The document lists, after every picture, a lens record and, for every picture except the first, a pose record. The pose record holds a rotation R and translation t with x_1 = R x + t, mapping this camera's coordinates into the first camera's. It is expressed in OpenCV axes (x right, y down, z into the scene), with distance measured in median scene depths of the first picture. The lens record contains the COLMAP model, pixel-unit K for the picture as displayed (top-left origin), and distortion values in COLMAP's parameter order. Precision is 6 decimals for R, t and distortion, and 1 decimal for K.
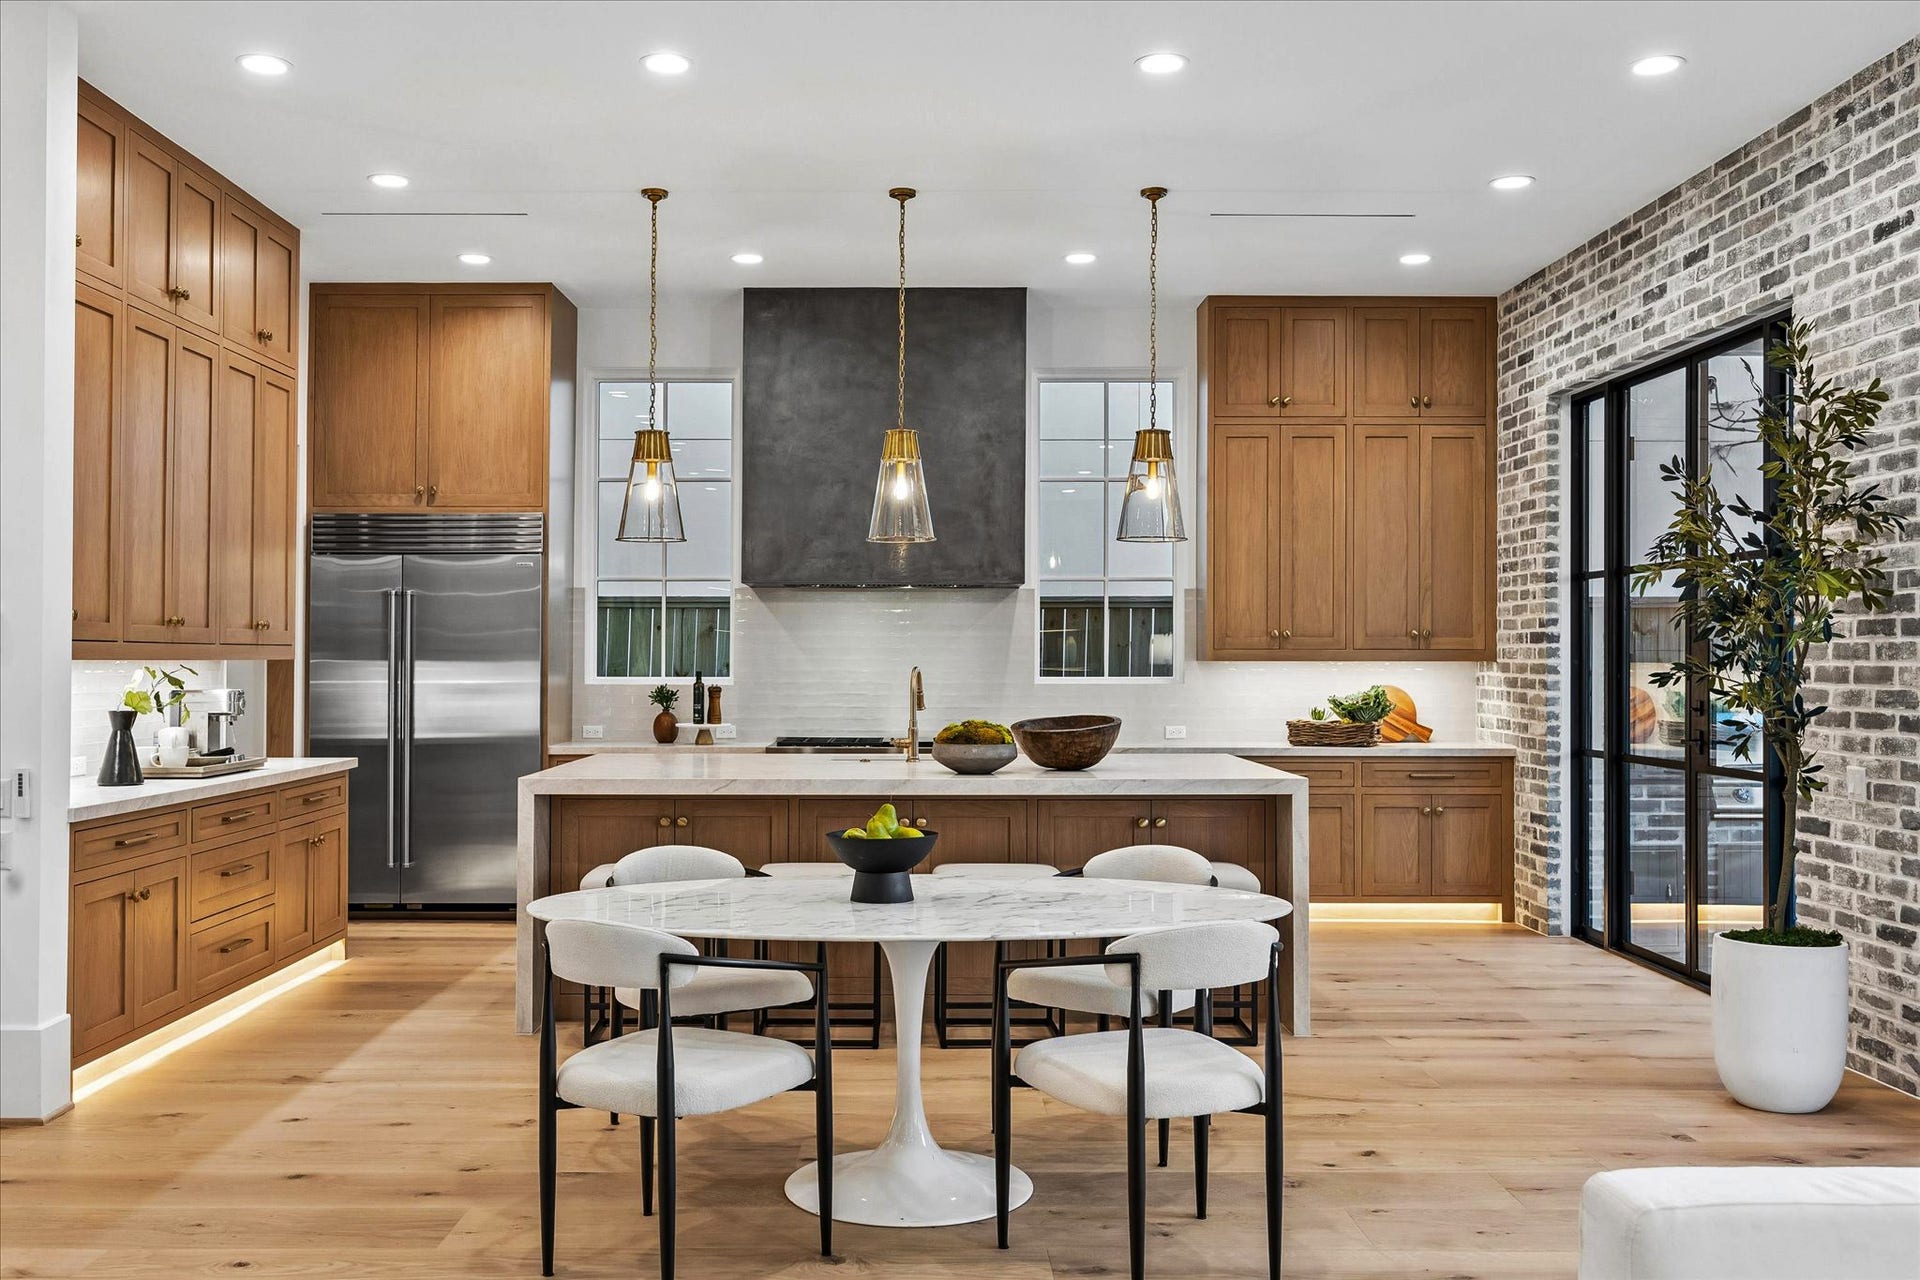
lens RADIAL K [[1726.1, 0, 923.8], [0, 1726.1, 638.0], [0, 0, 1]] dist [-0.010026, 0.003115]
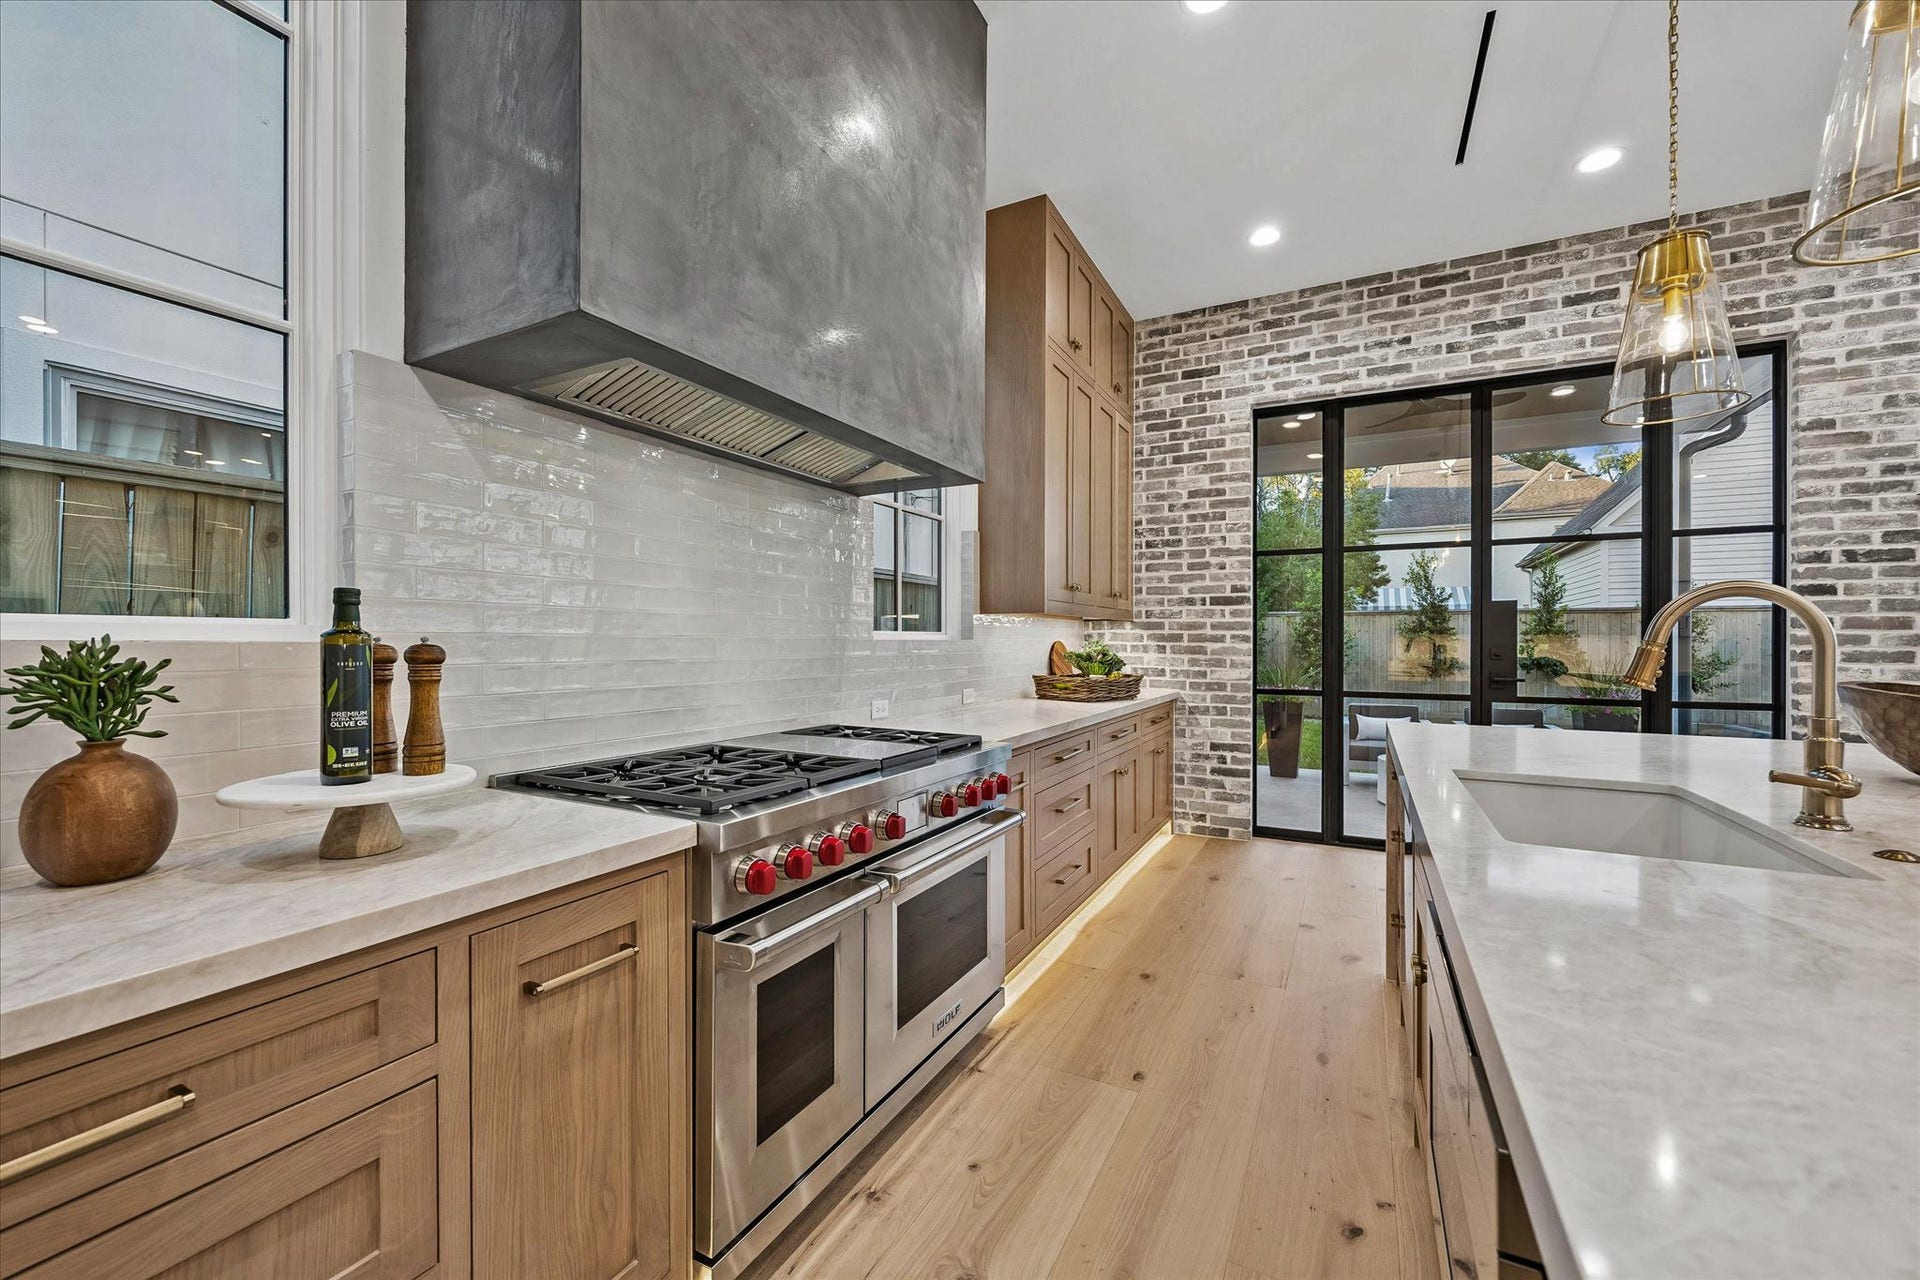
lens RADIAL K [[744.5, 0, 965.2], [0, 744.5, 642.3], [0, 0, 1]] dist [-0.000070, 0.000025]
pose [[0.467880, -0.002852, 0.883787, -0.198078], [-0.013463, 0.999856, 0.010354, 0.026019], [-0.883689, -0.016743, 0.467774, 0.898122]]
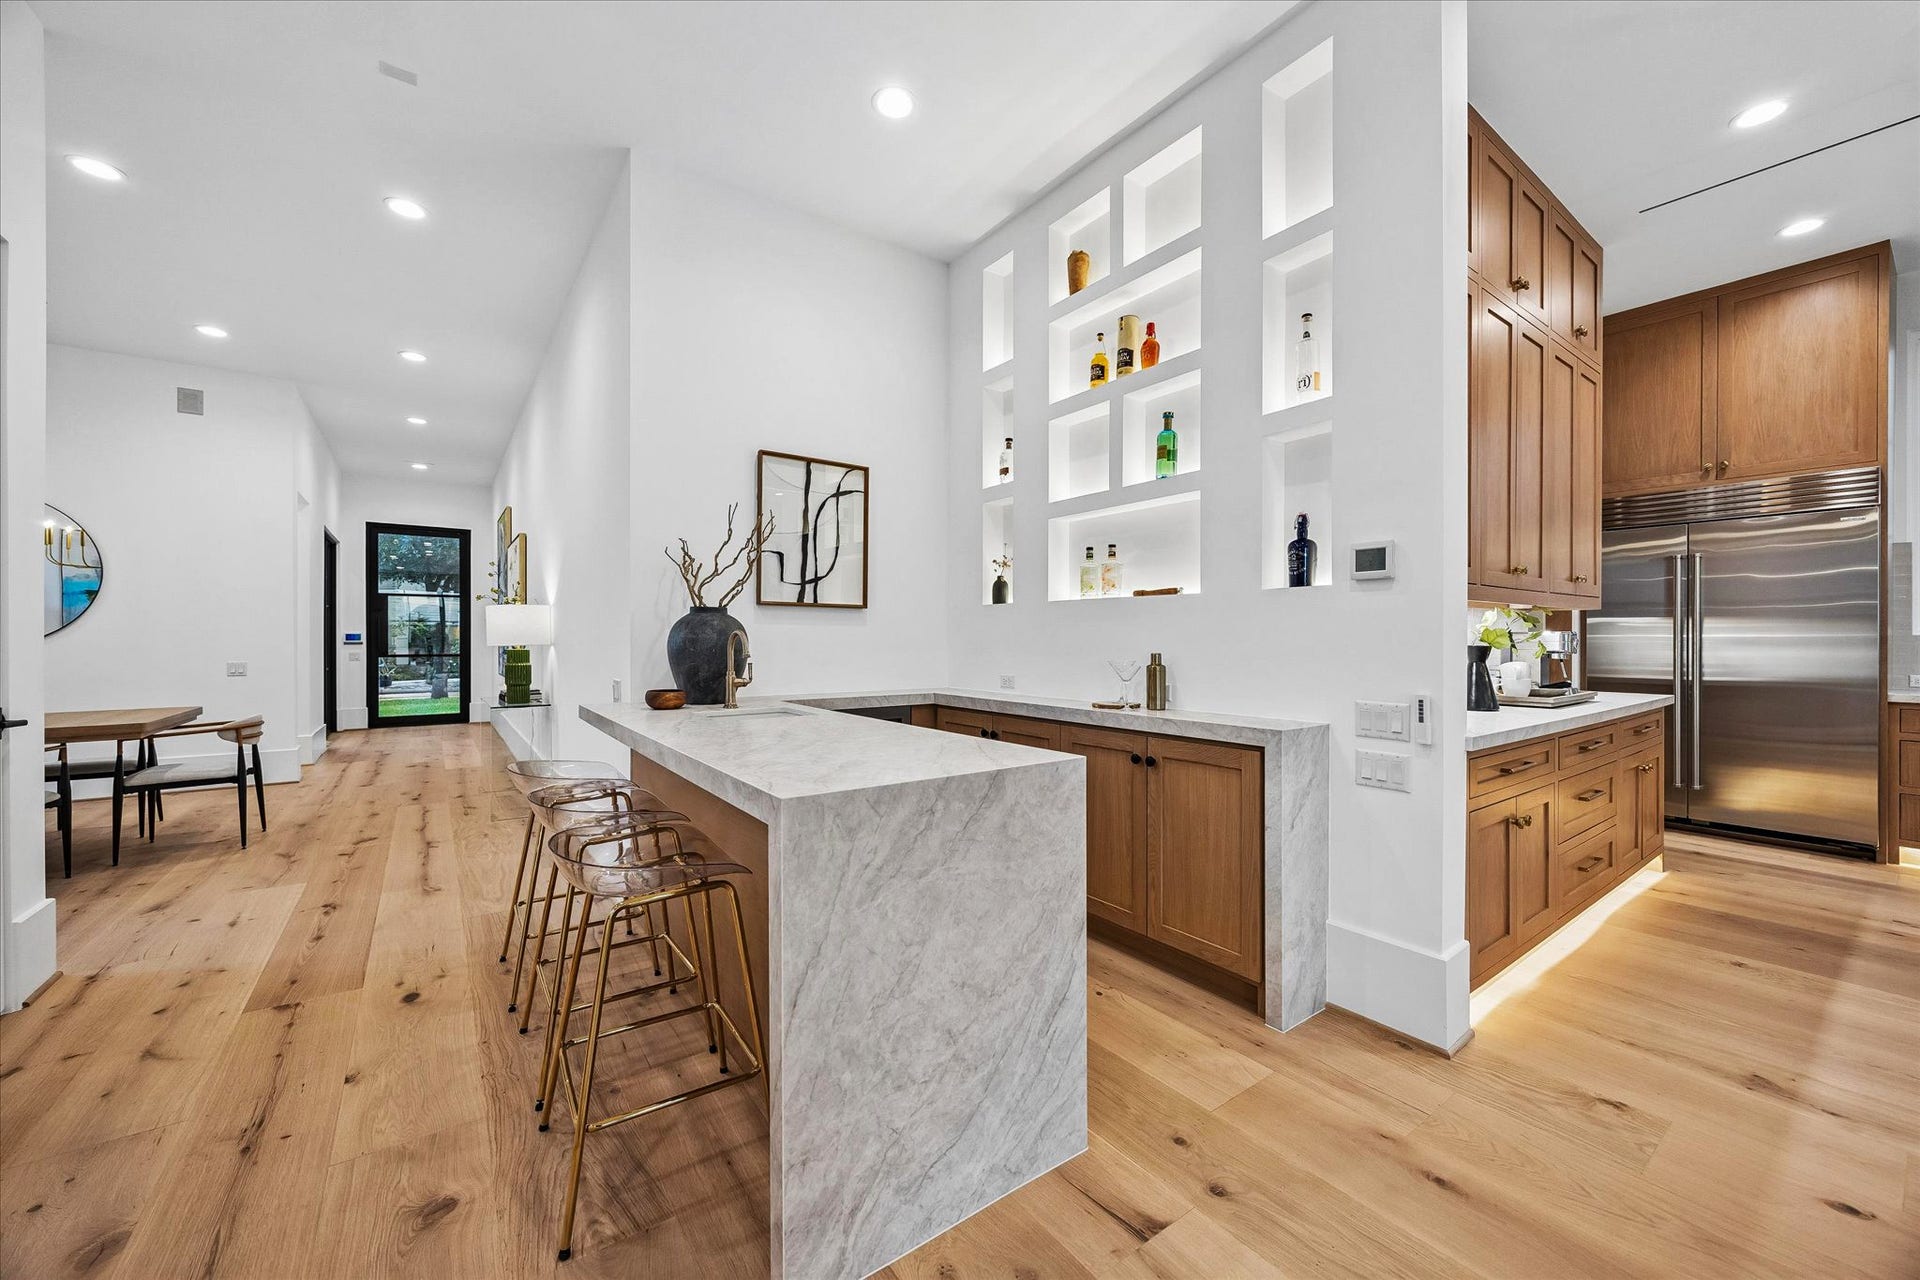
lens RADIAL K [[726.1, 0, 951.9], [0, 726.1, 635.5], [0, 0, 1]] dist [-0.002225, -0.000069]
pose [[0.581383, -0.003116, -0.813624, -0.191086], [0.010823, 0.999934, 0.003904, 0.020558], [0.813558, -0.011075, 0.581379, 0.298707]]
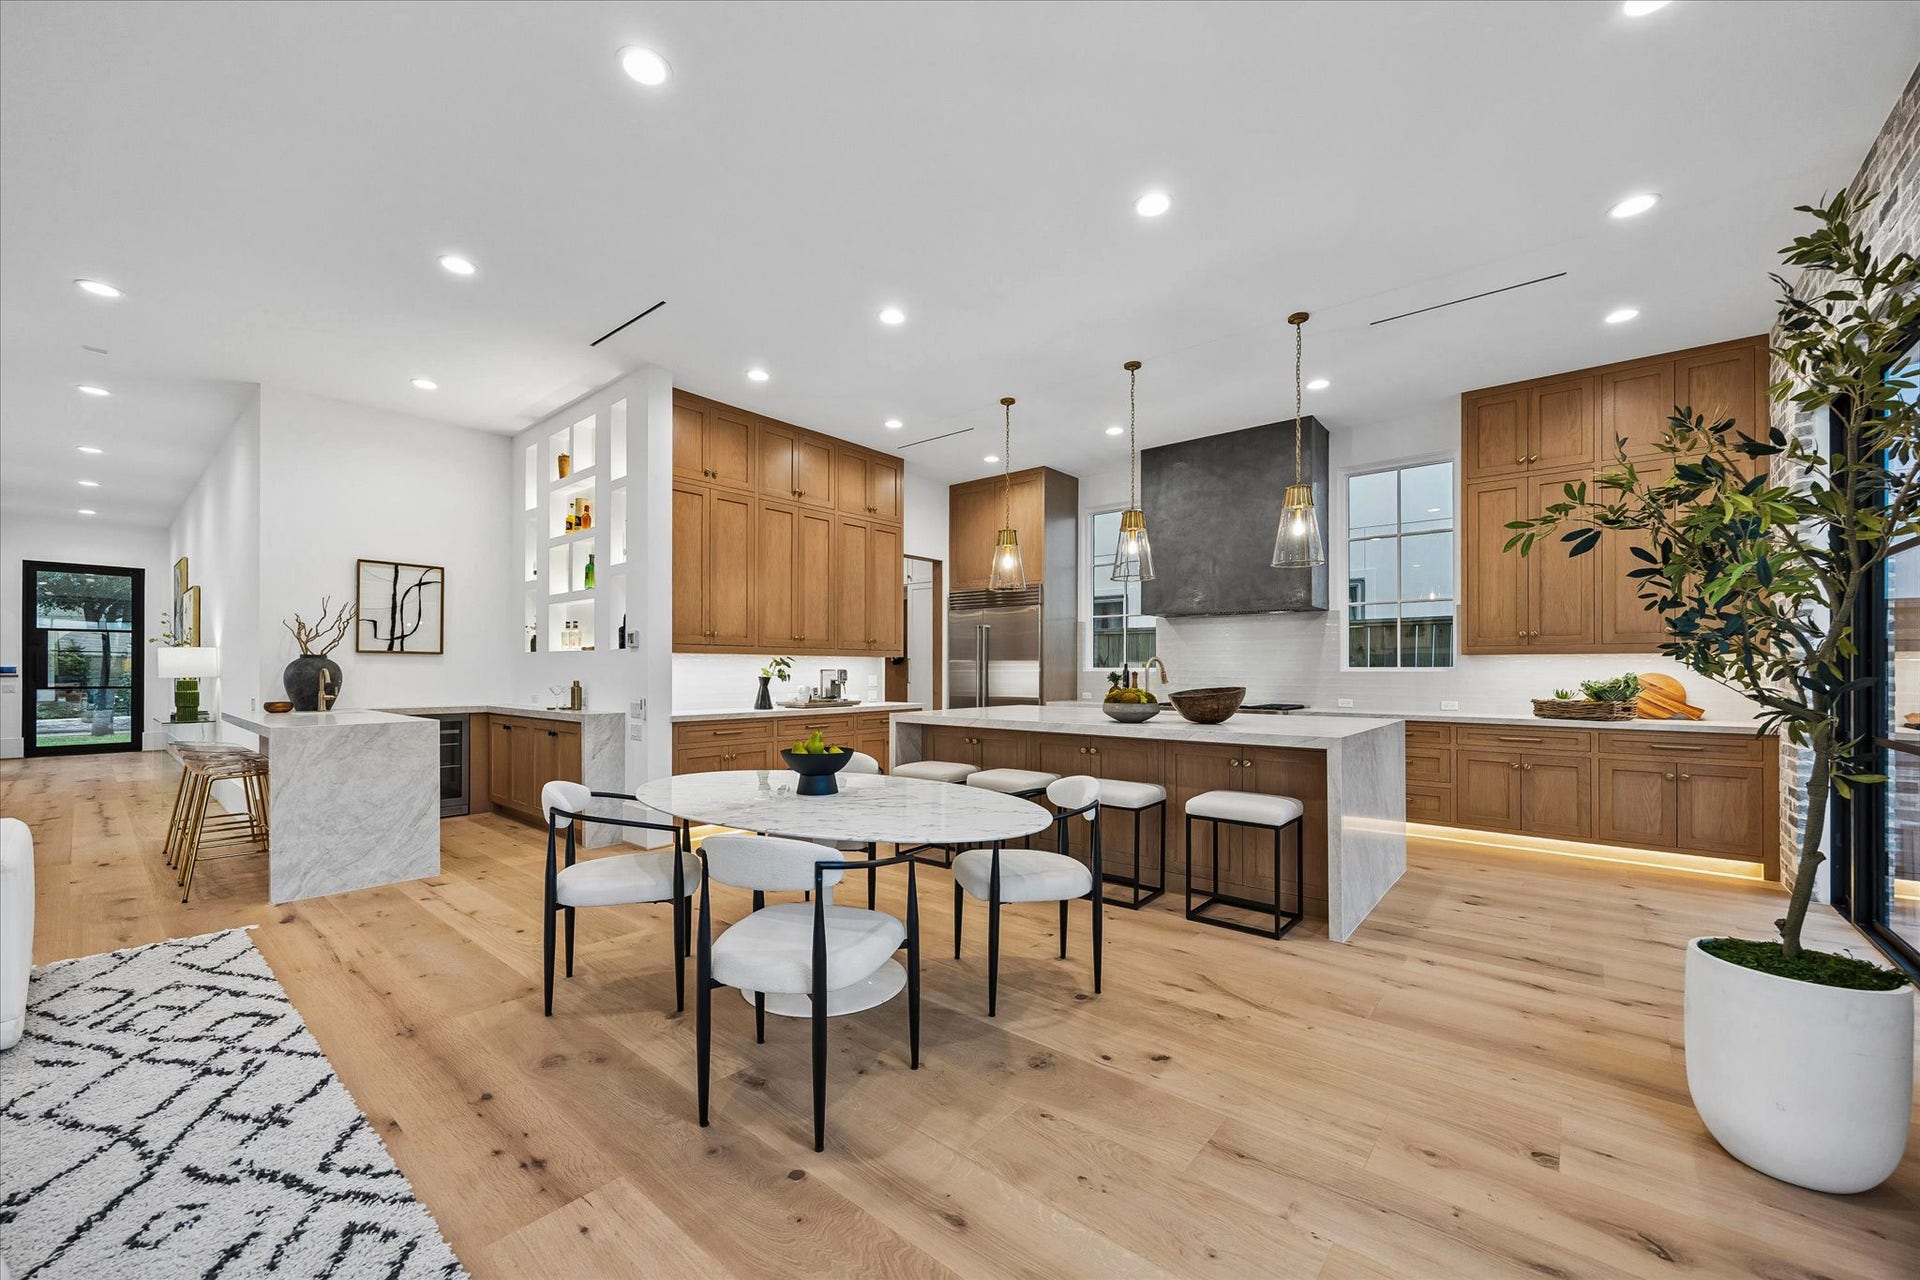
lens RADIAL K [[746.3, 0, 949.2], [0, 746.3, 665.9], [0, 0, 1]] dist [-0.003349, -0.000041]
pose [[0.757730, -0.003594, -0.652558, 0.254143], [0.007177, 0.999970, 0.002825, 0.018408], [0.652528, -0.006824, 0.757734, 0.283490]]
